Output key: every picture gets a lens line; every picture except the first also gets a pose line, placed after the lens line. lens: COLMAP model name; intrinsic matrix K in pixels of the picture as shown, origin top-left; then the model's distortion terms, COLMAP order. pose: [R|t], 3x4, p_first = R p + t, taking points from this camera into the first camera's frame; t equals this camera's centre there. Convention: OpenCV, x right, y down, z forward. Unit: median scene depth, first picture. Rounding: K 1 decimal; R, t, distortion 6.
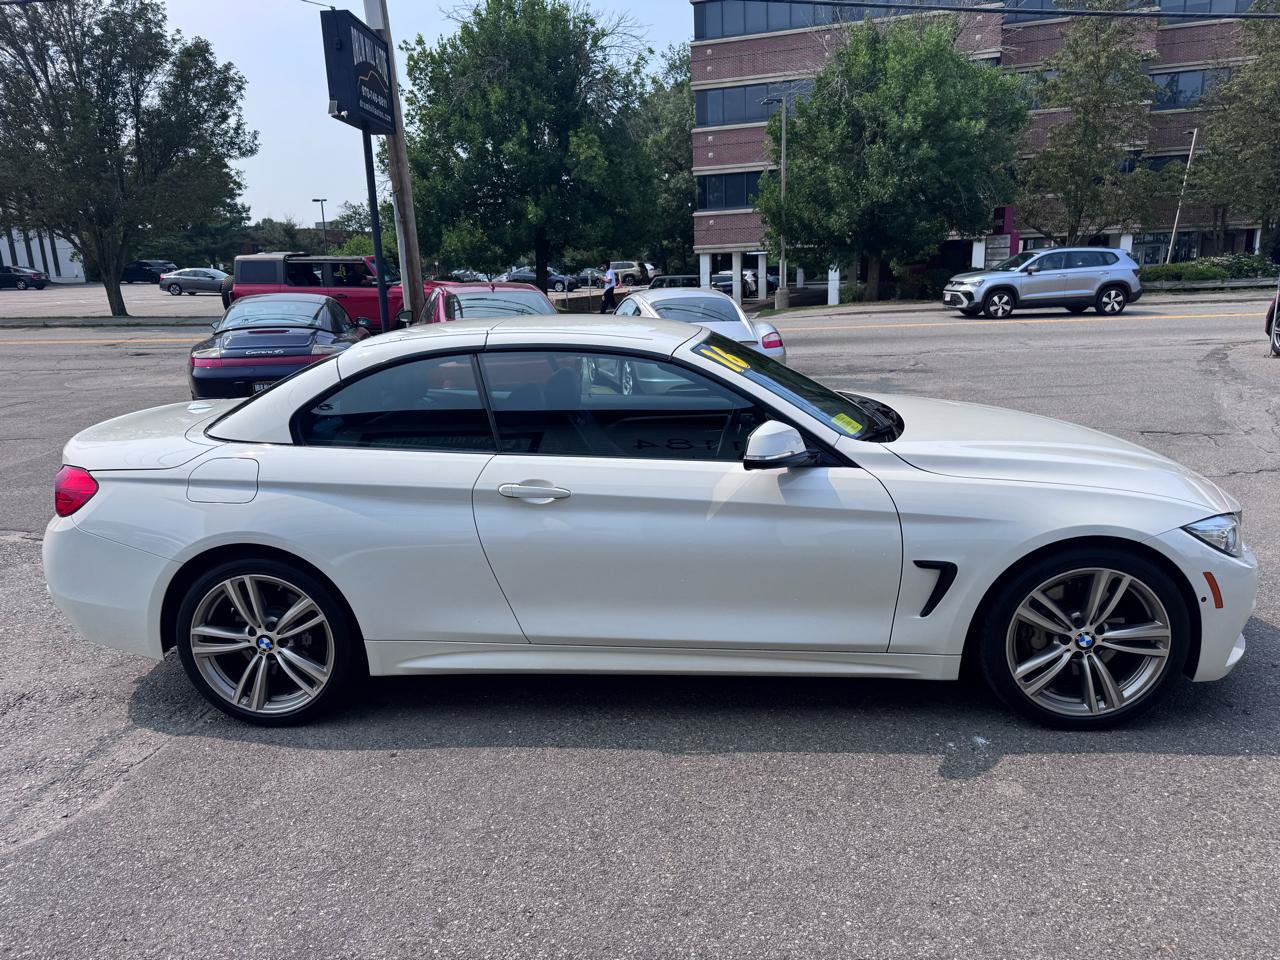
lens RADIAL K [[893.7, 0, 645.6], [0, 893.7, 485.7], [0, 0, 1]] dist [0.002176, -0.007730]
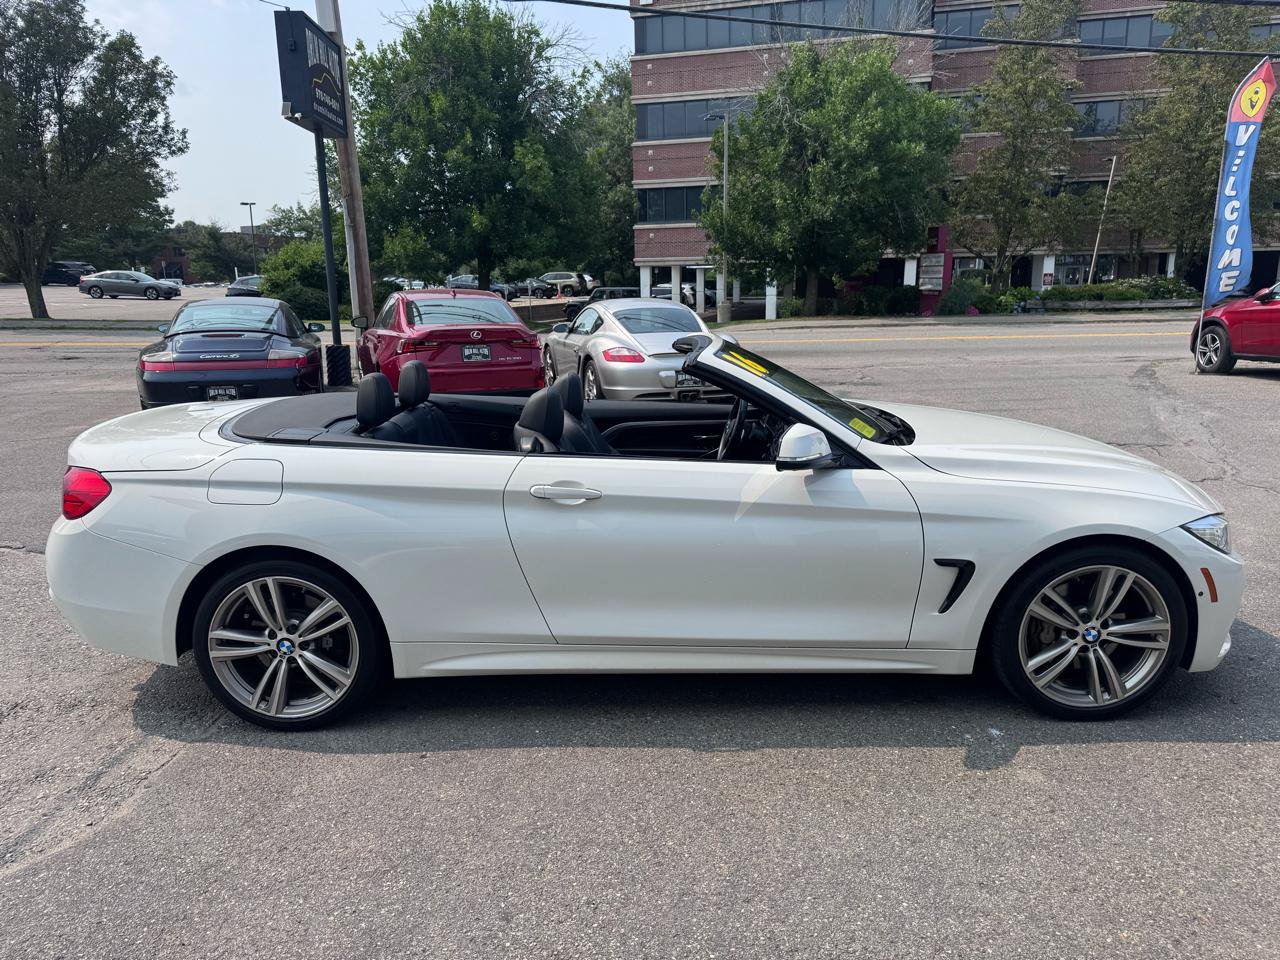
lens RADIAL K [[894.3, 0, 643.4], [0, 894.3, 487.4], [0, 0, 1]] dist [0.006997, -0.013730]
pose [[0.997491, 0.002481, 0.070751, -0.097832], [-0.001671, 0.999932, -0.011510, 0.011121], [-0.070775, 0.011363, 0.997428, -0.014411]]
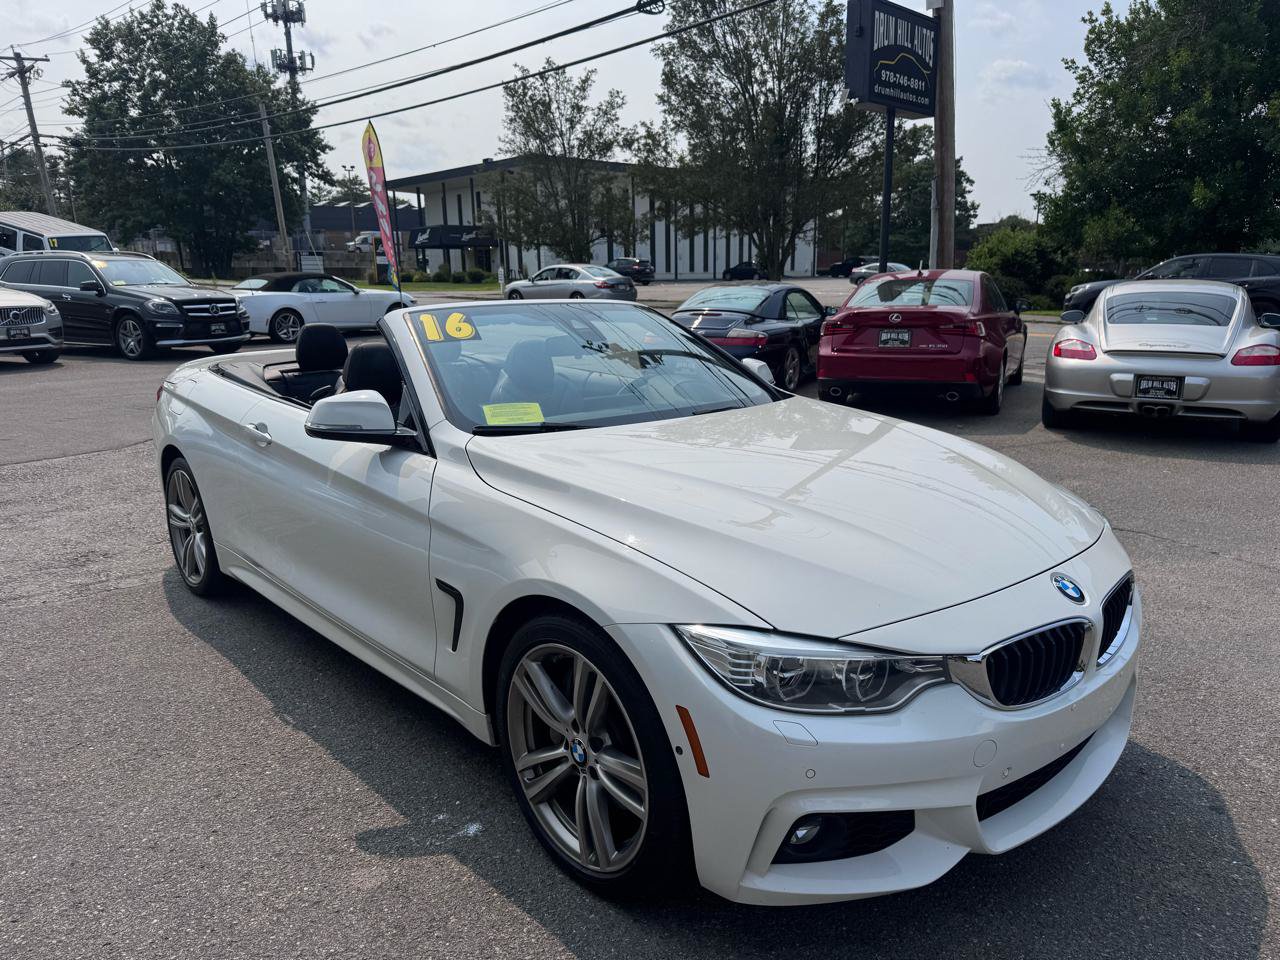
lens RADIAL K [[900.1, 0, 638.4], [0, 900.1, 484.6], [0, 0, 1]] dist [0.001617, -0.008790]
pose [[0.723504, 0.171283, -0.668733, 0.851815], [-0.171365, 0.982970, 0.066368, -0.075274], [0.668712, 0.066580, 0.740535, 0.448168]]
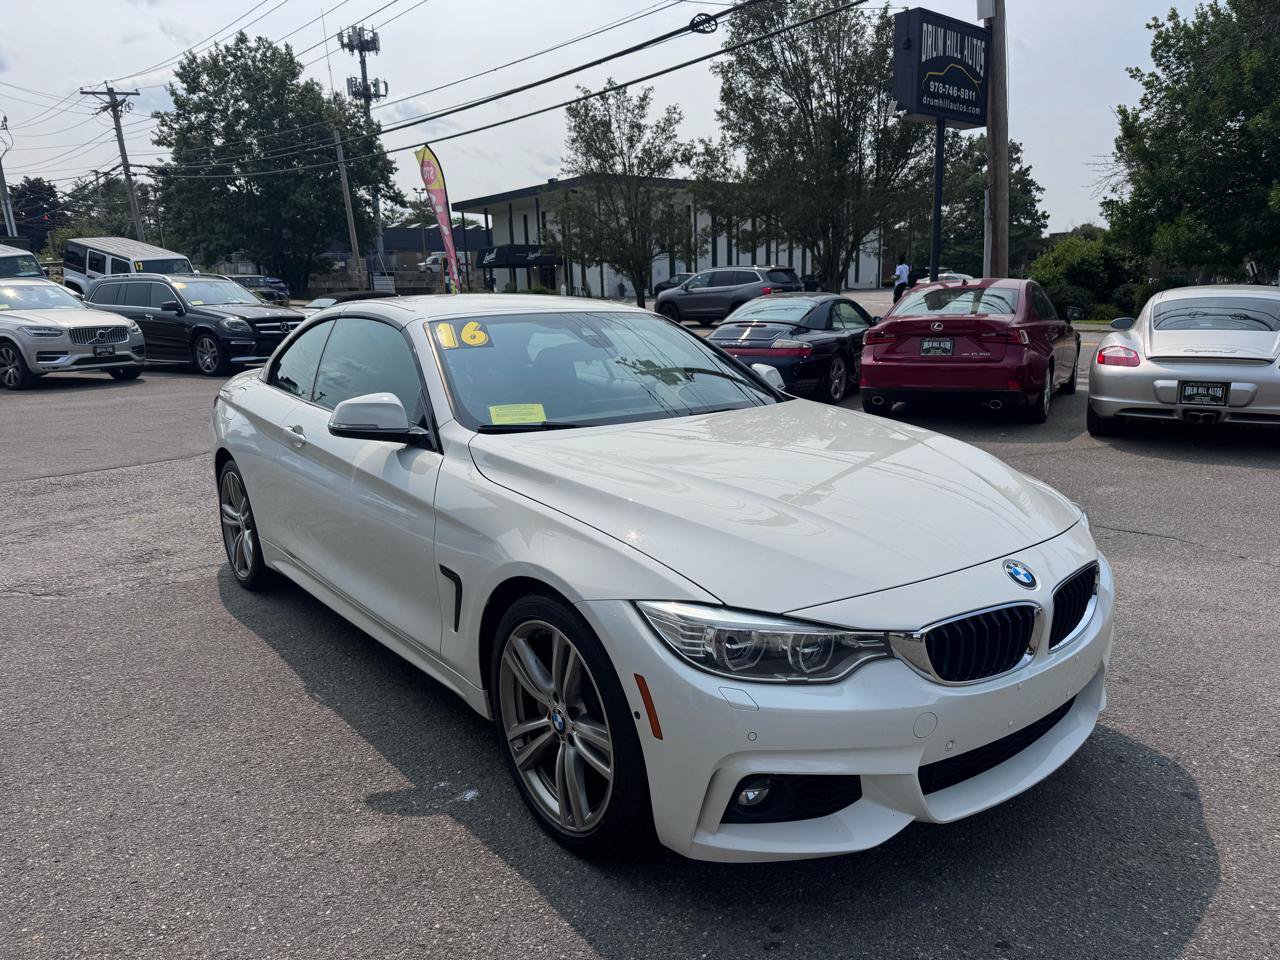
lens RADIAL K [[894.3, 0, 643.4], [0, 894.3, 487.4], [0, 0, 1]] dist [0.006997, -0.013730]
pose [[0.676939, 0.163661, -0.717613, 0.932049], [-0.168182, 0.983566, 0.065665, -0.072408], [0.716567, 0.076238, 0.693340, 0.460857]]
